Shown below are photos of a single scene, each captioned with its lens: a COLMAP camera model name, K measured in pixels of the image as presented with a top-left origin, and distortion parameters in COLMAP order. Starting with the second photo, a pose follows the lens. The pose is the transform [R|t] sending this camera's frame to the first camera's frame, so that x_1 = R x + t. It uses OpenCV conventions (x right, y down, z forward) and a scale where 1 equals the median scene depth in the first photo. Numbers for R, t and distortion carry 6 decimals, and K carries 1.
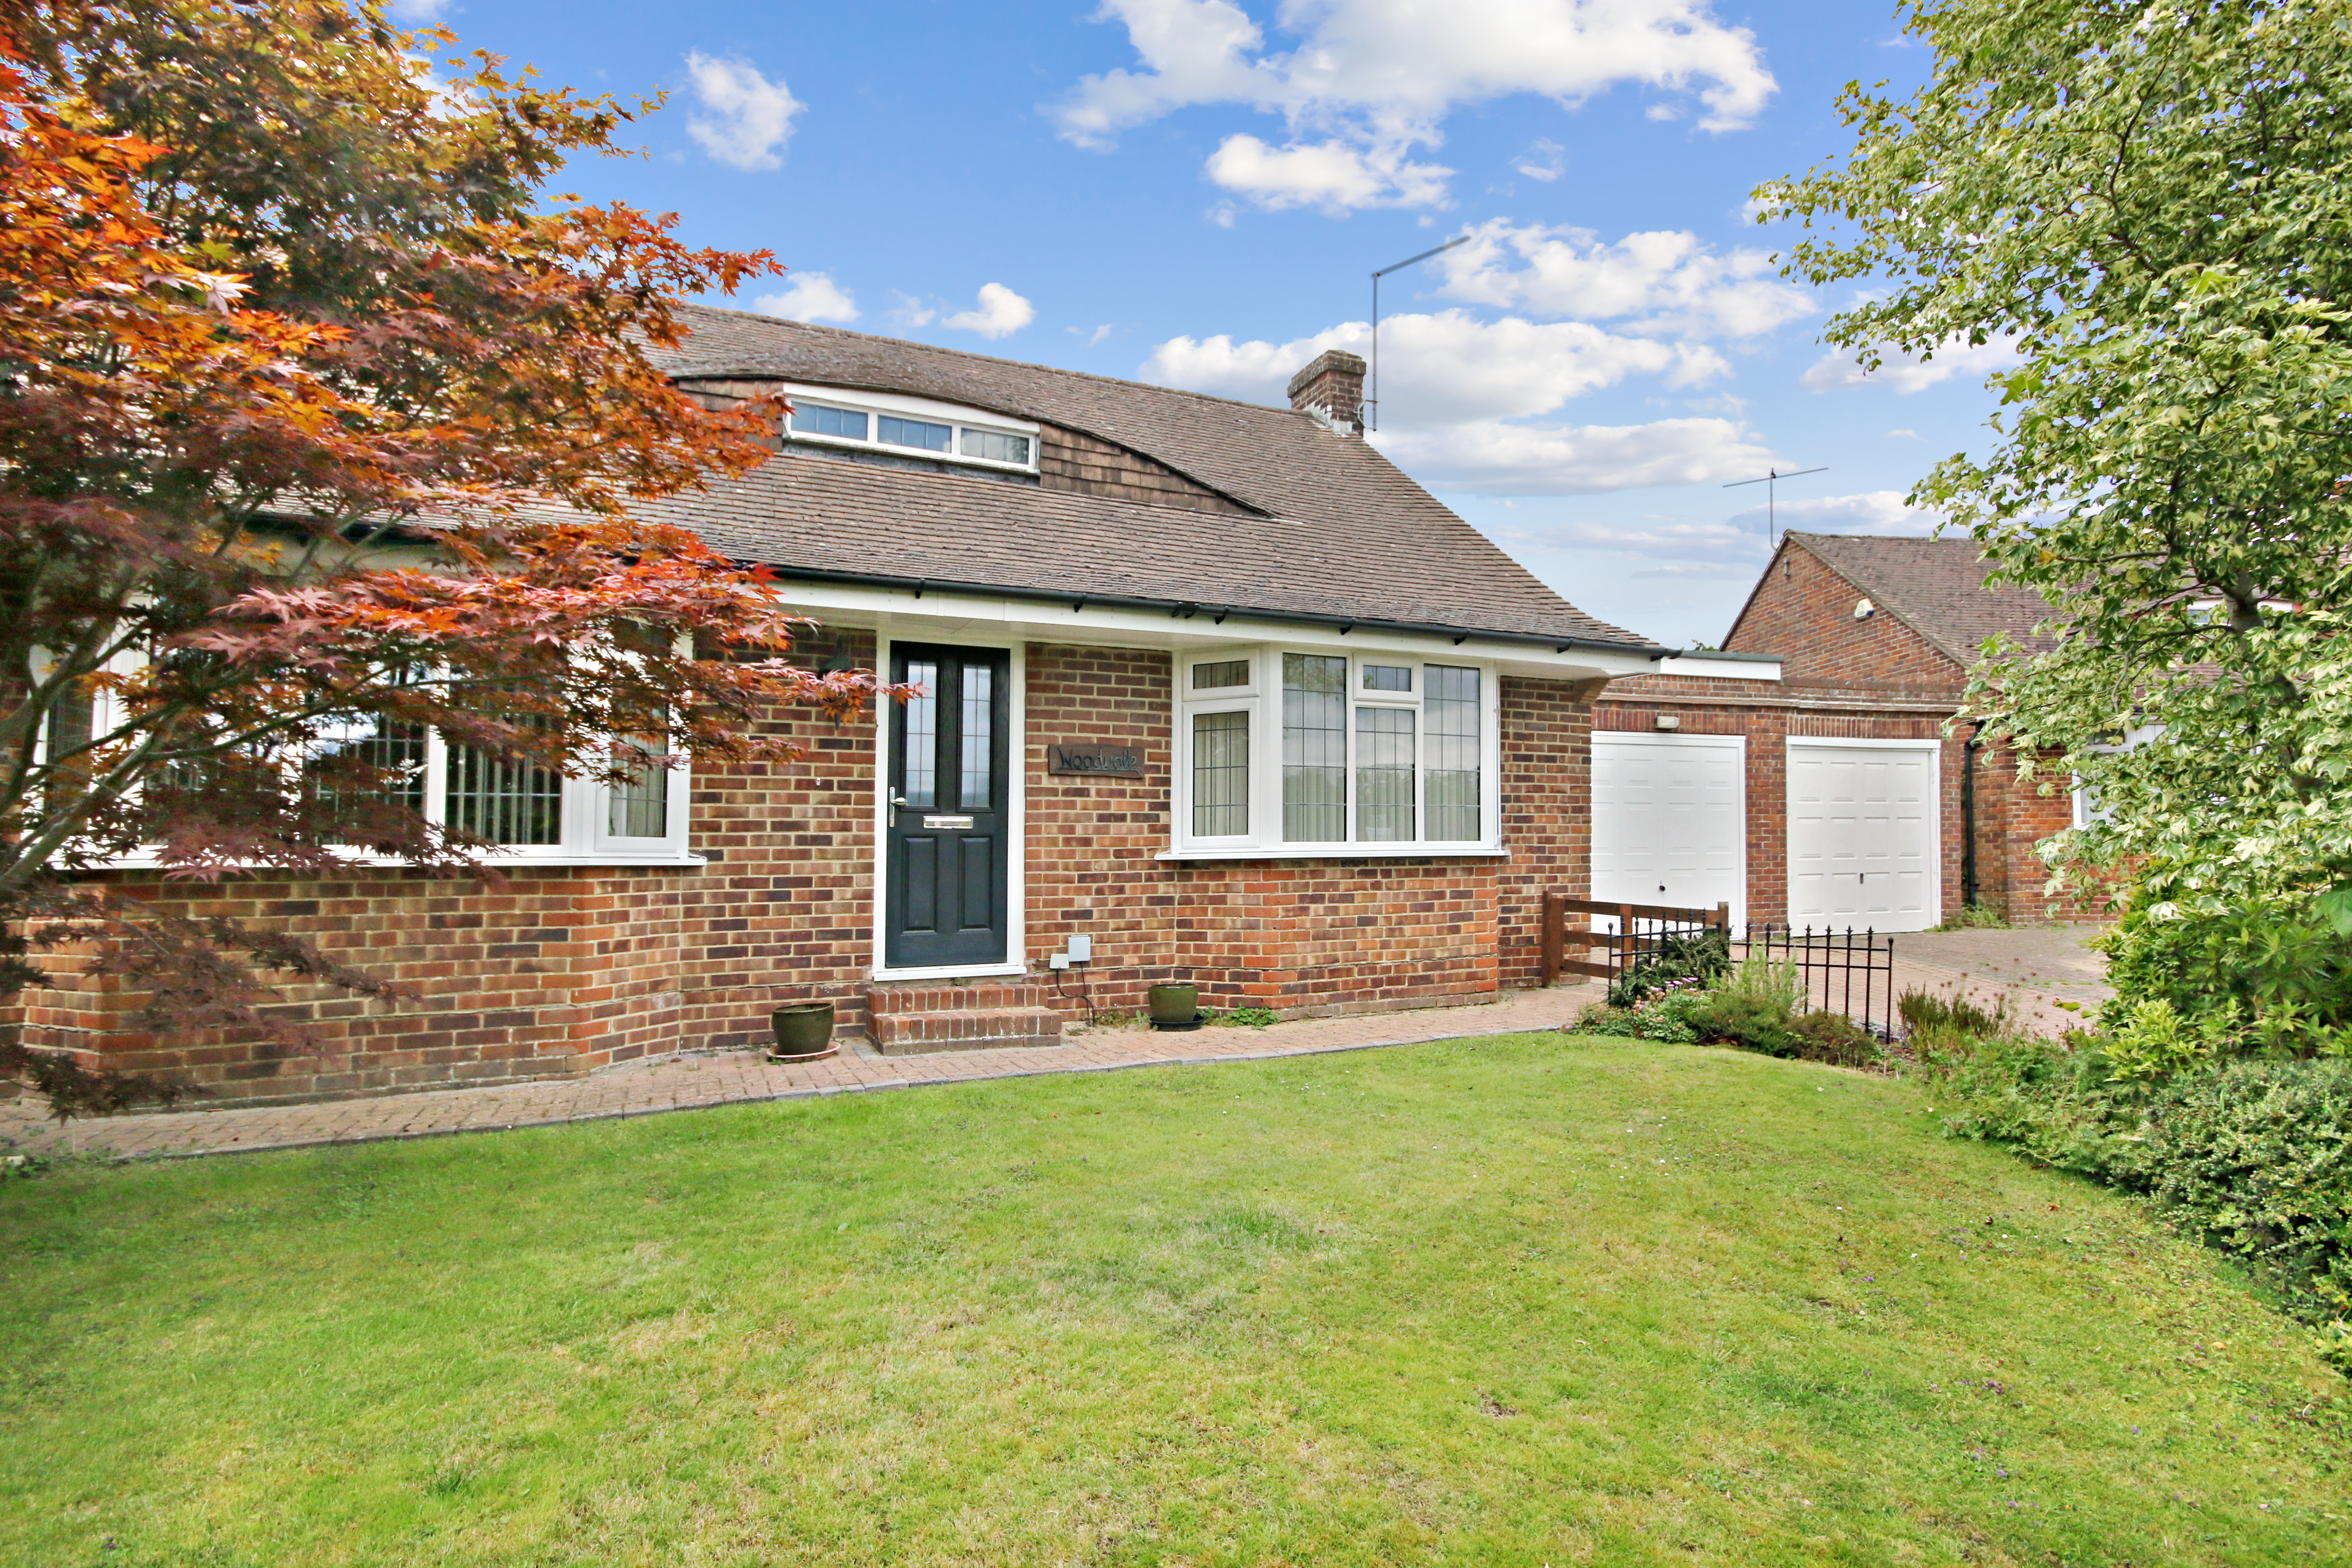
lens RADIAL K [[1113.7, 0, 1168.7], [0, 1113.7, 790.8], [0, 0, 1]] dist [0.000601, 0.001138]
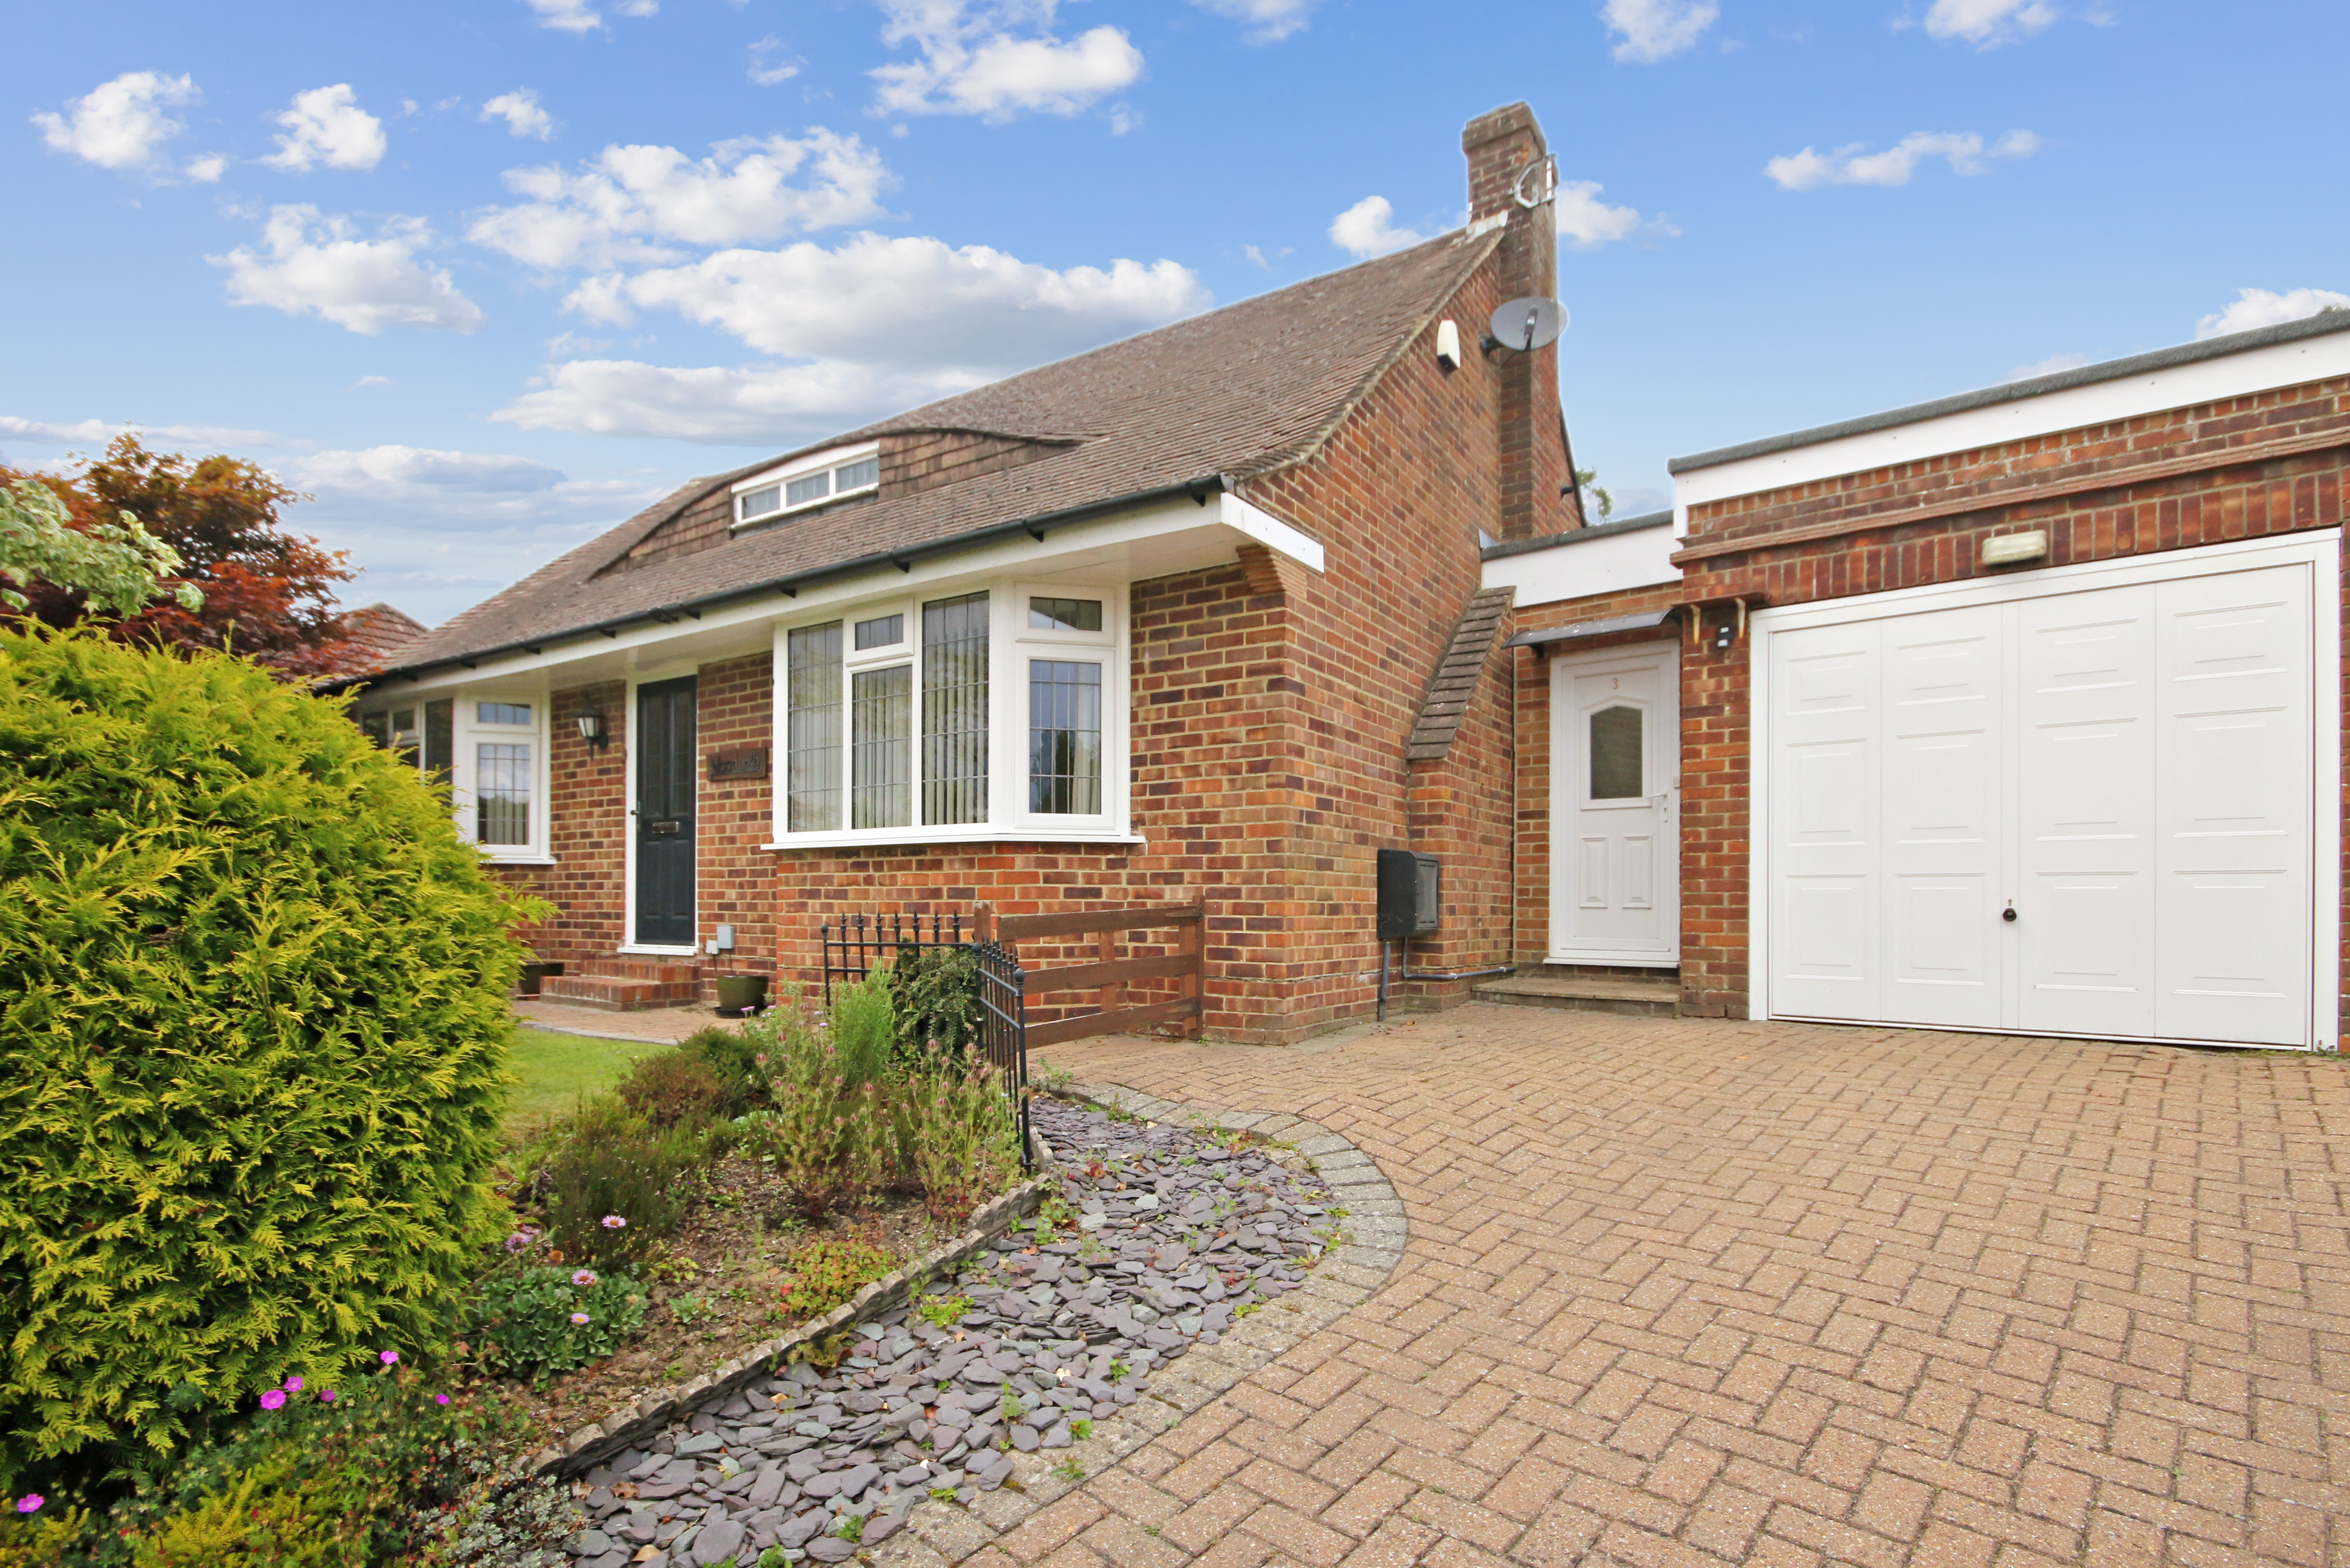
lens RADIAL K [[1112.8, 0, 1106.1], [0, 1112.8, 887.8], [0, 0, 1]] dist [0.000601, 0.001138]
pose [[0.538129, 0.000739, -0.842862, 0.973018], [0.044956, 0.998551, 0.029578, 0.071910], [0.841663, -0.053808, 0.537316, 0.676436]]
